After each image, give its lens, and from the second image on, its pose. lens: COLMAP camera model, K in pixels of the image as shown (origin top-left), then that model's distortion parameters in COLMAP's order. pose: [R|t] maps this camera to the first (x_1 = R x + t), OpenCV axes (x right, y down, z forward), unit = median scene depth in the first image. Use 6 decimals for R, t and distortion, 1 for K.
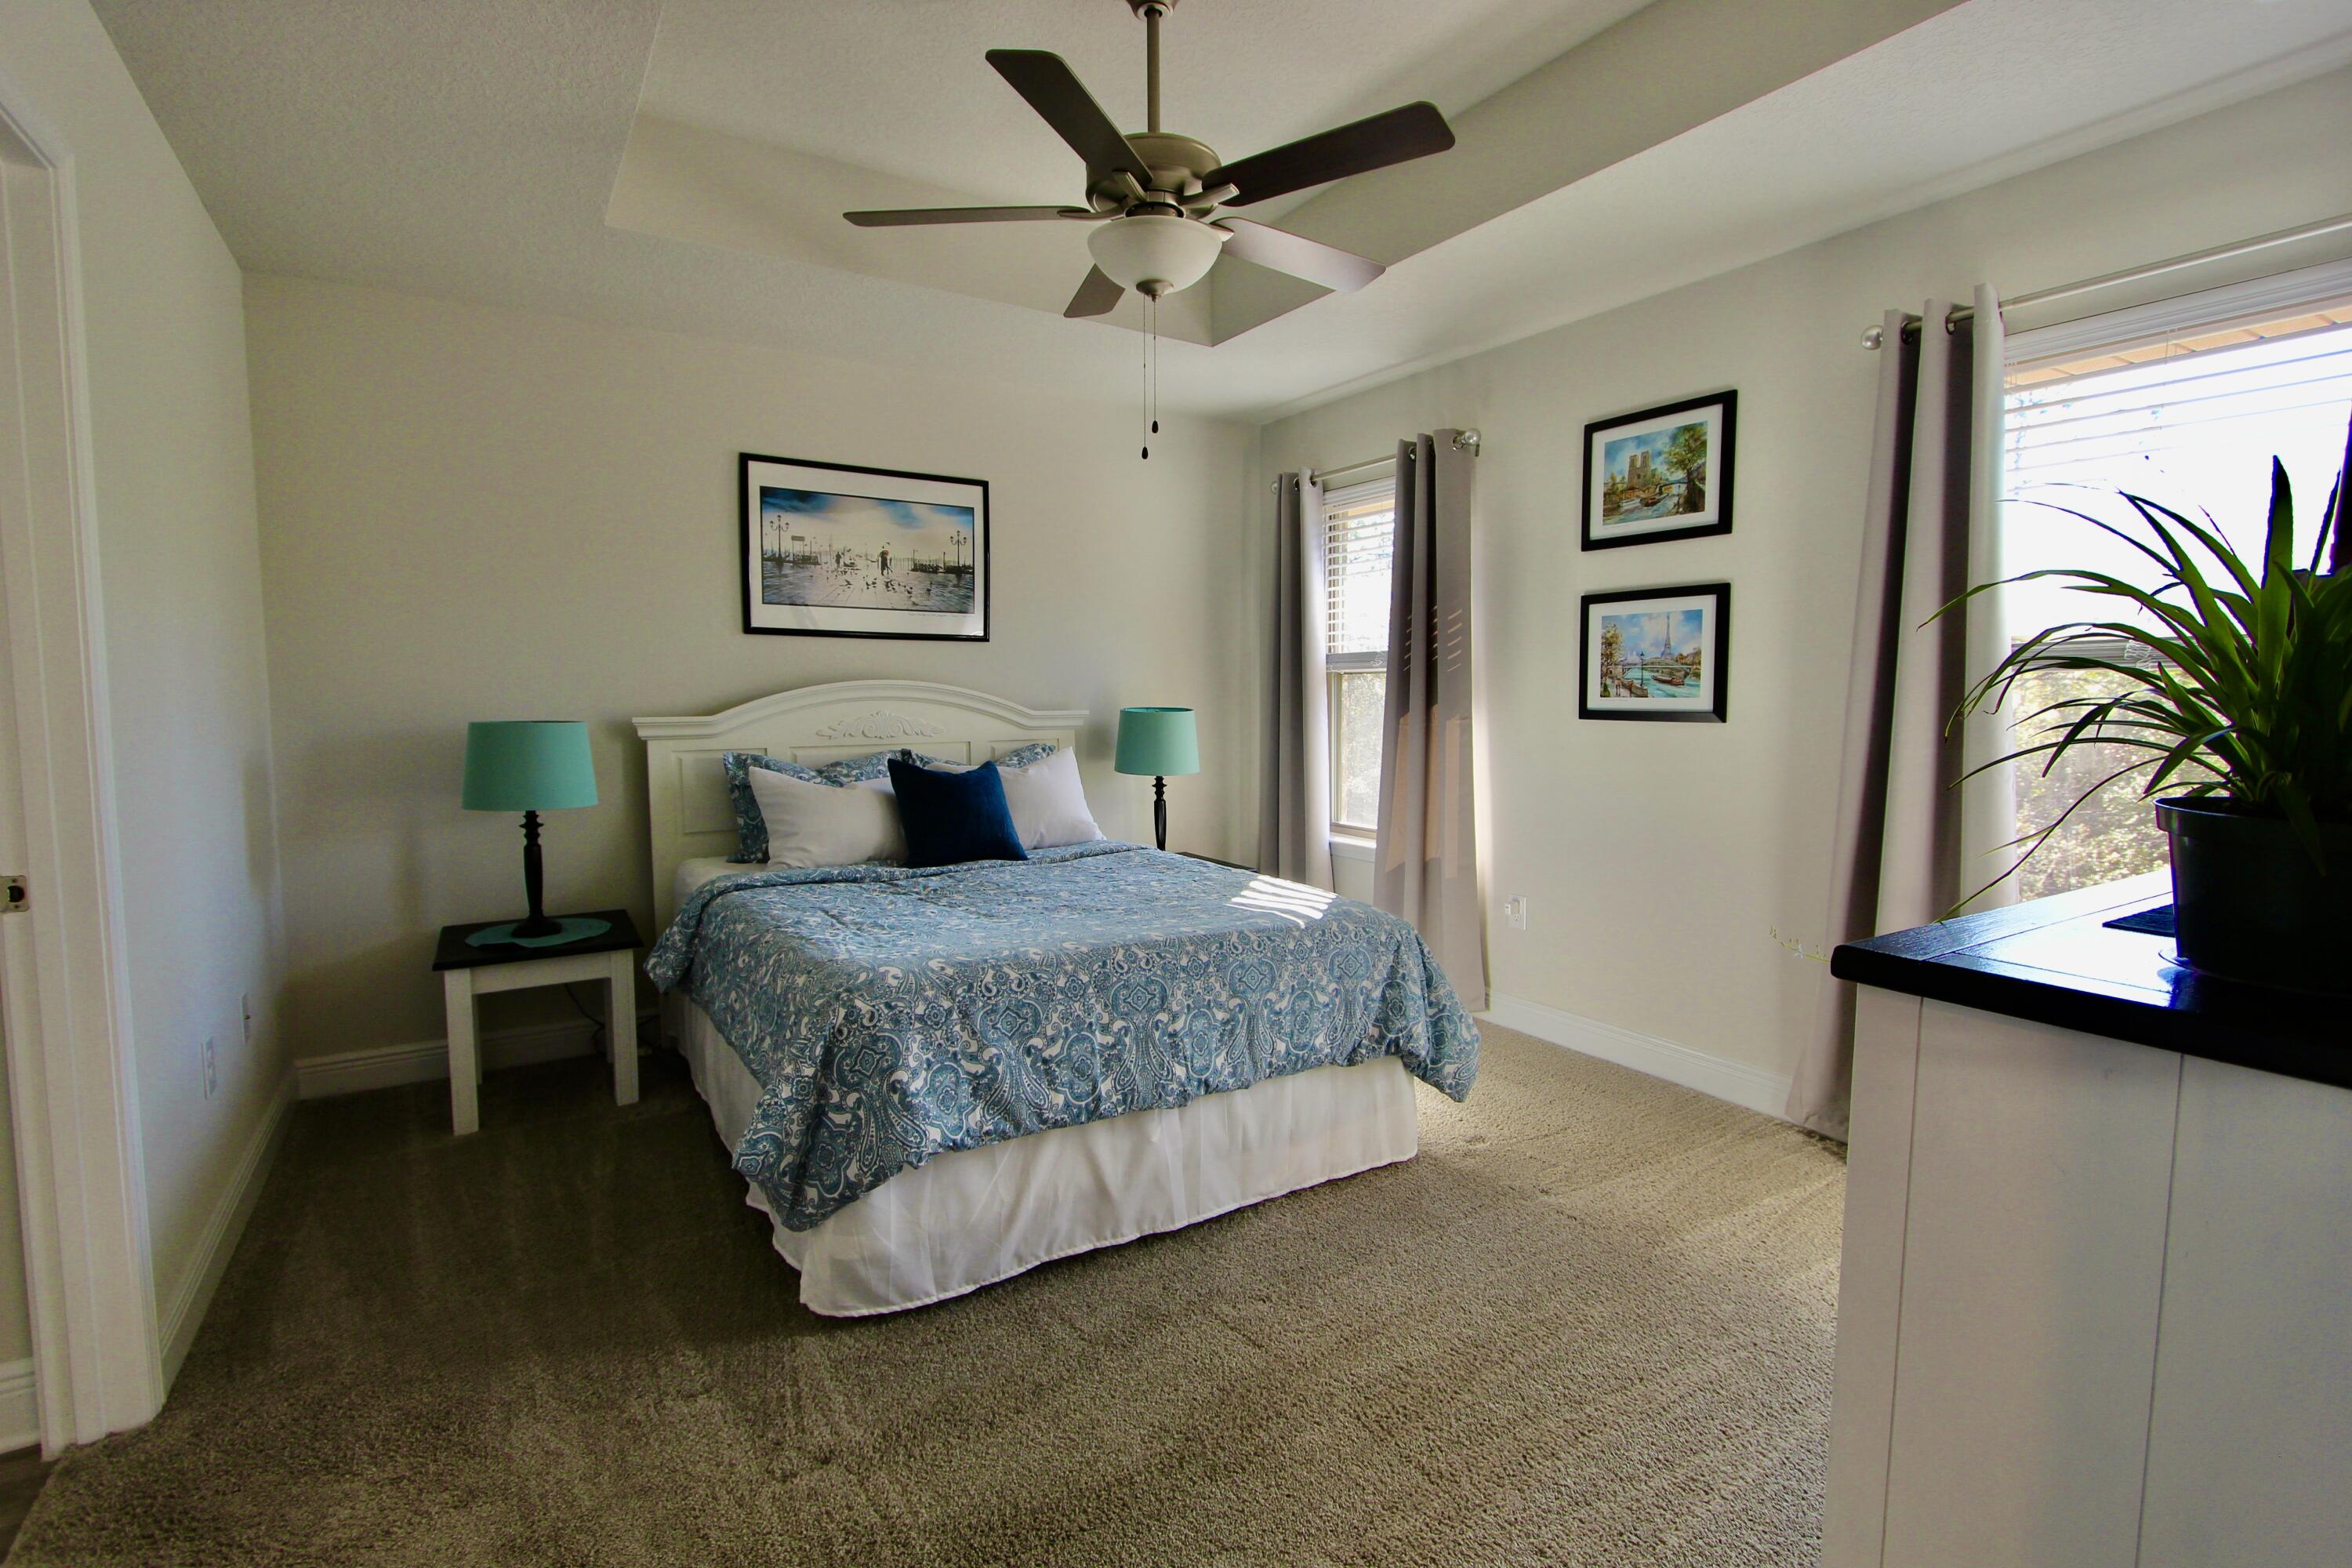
lens RADIAL K [[1085.9, 0, 1173.5], [0, 1085.9, 784.5], [0, 0, 1]] dist [-0.018219, 0.002928]
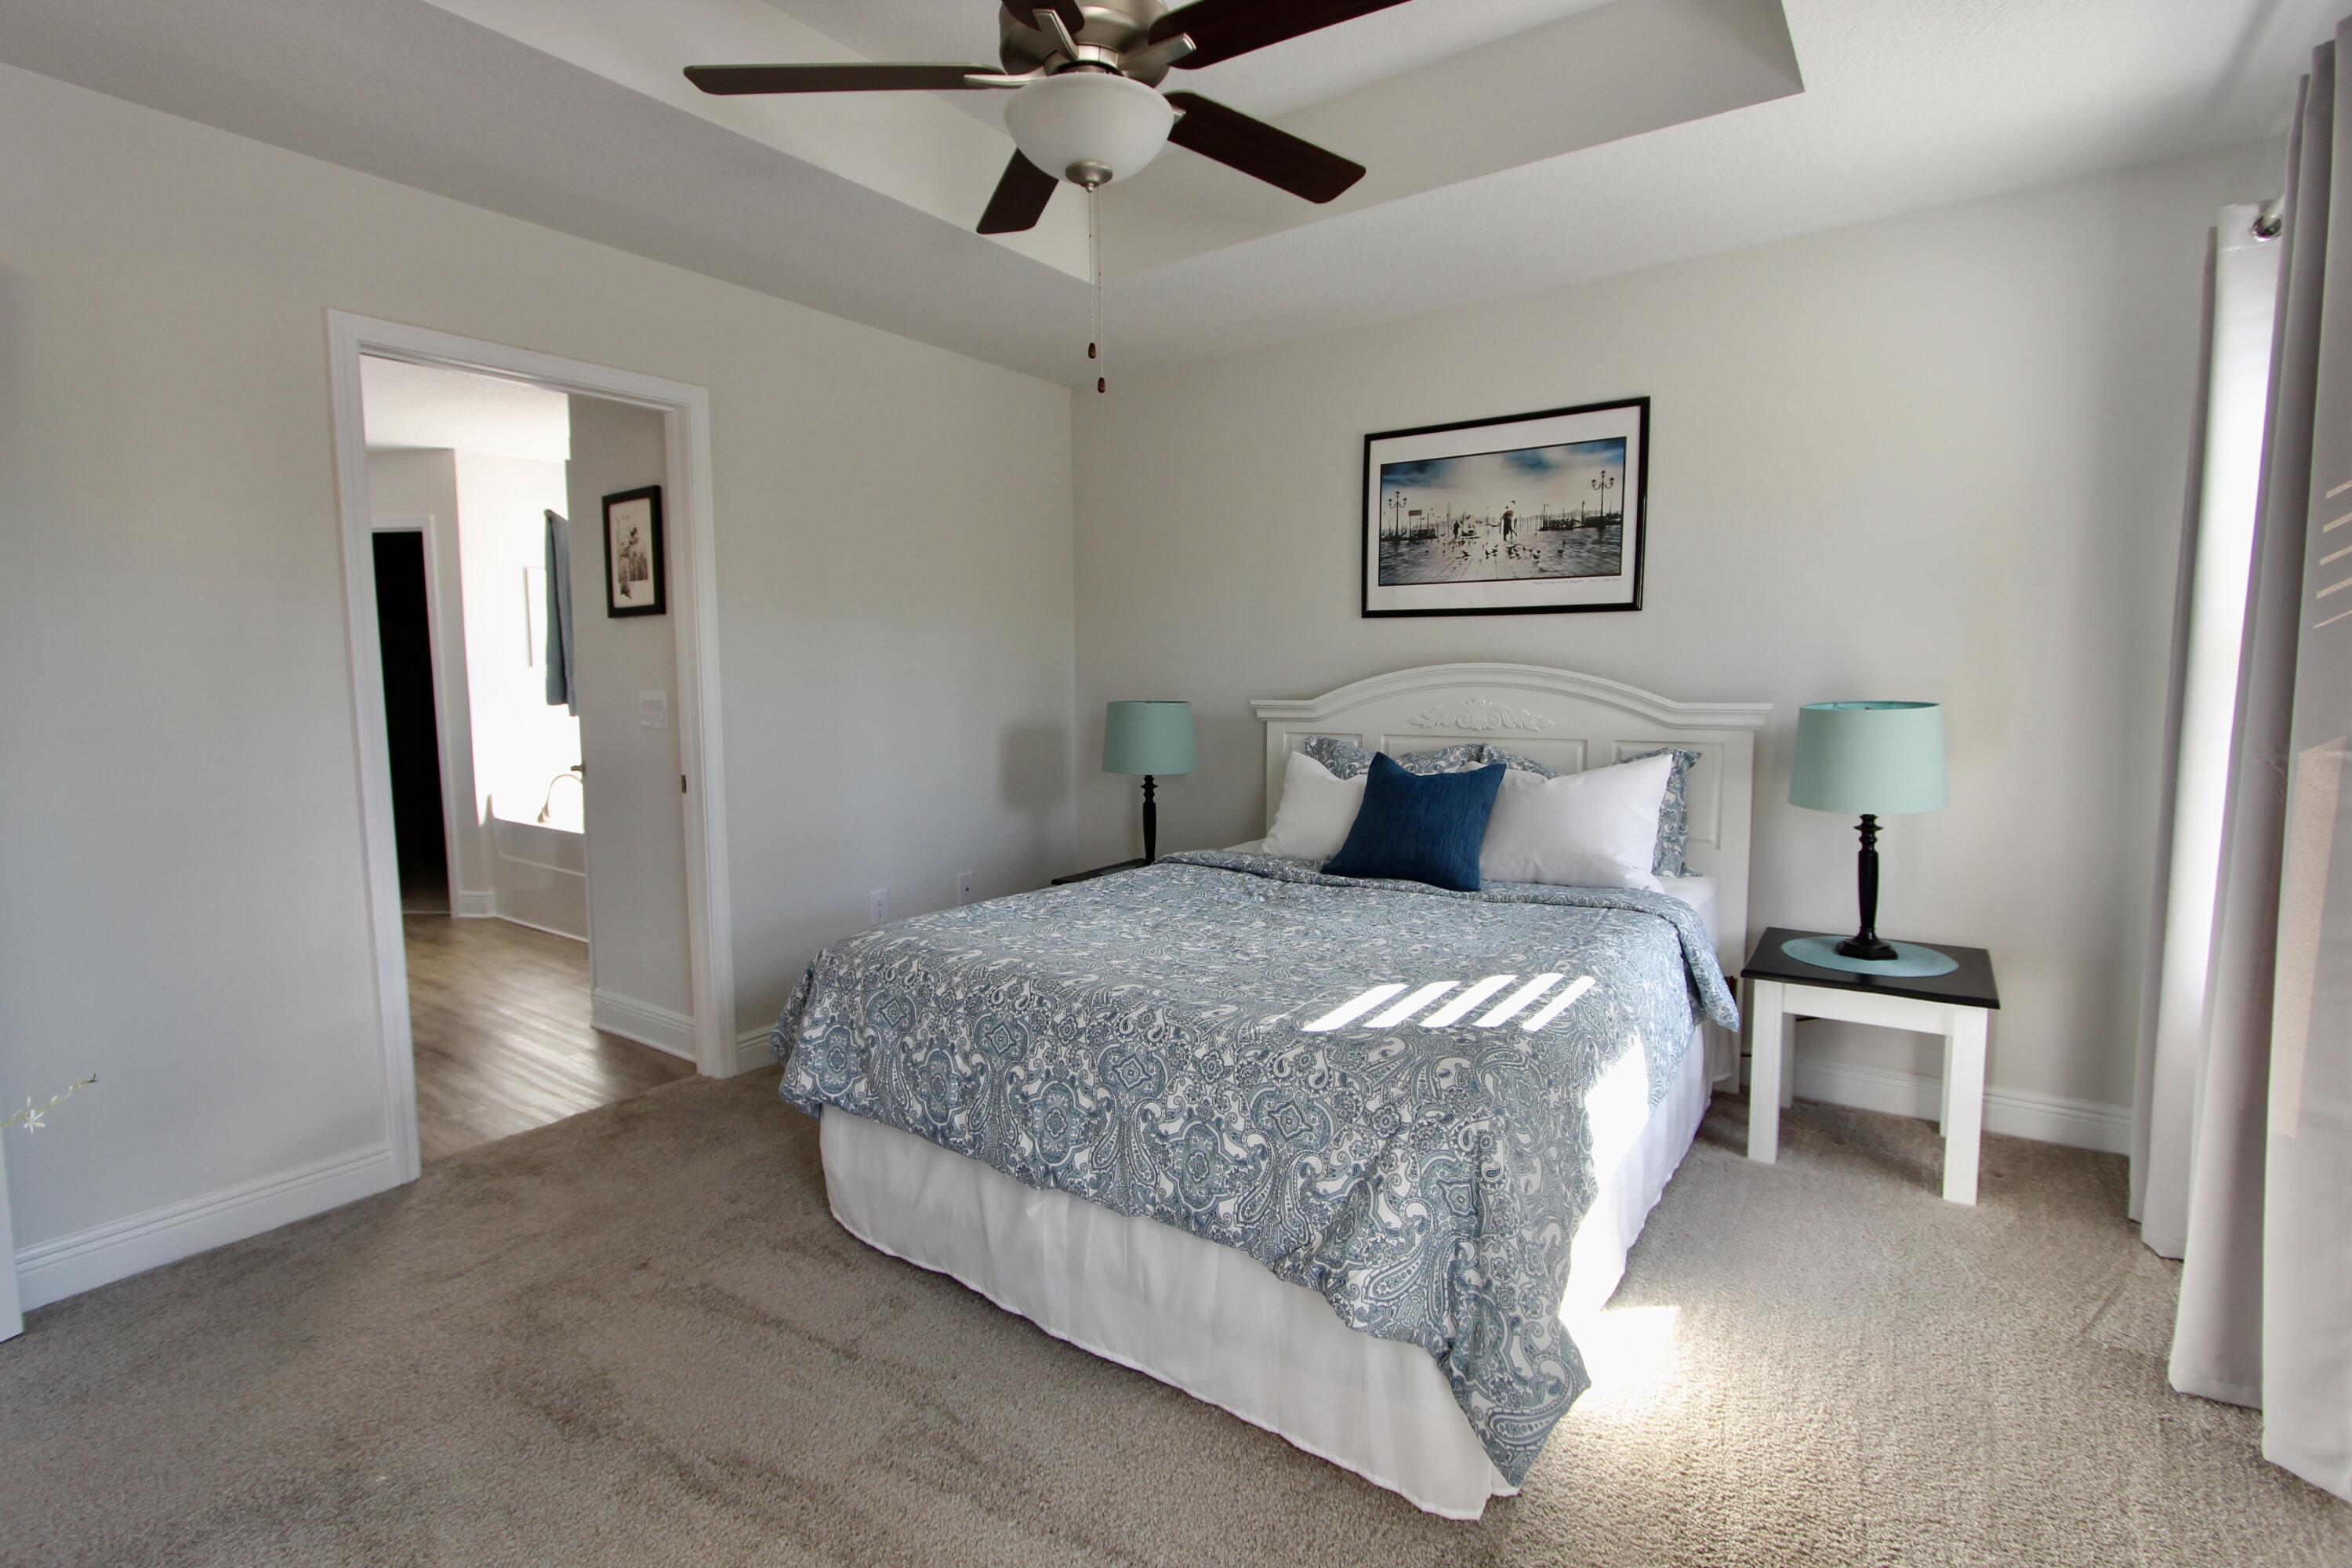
lens RADIAL K [[1085.9, 0, 1172.0], [0, 1085.9, 785.1], [0, 0, 1]] dist [-0.018219, 0.002928]
pose [[0.372604, 0.092974, -0.923321, 0.471763], [-0.073384, 0.994805, 0.070559, -0.044326], [0.925085, 0.041466, 0.377491, 0.468954]]
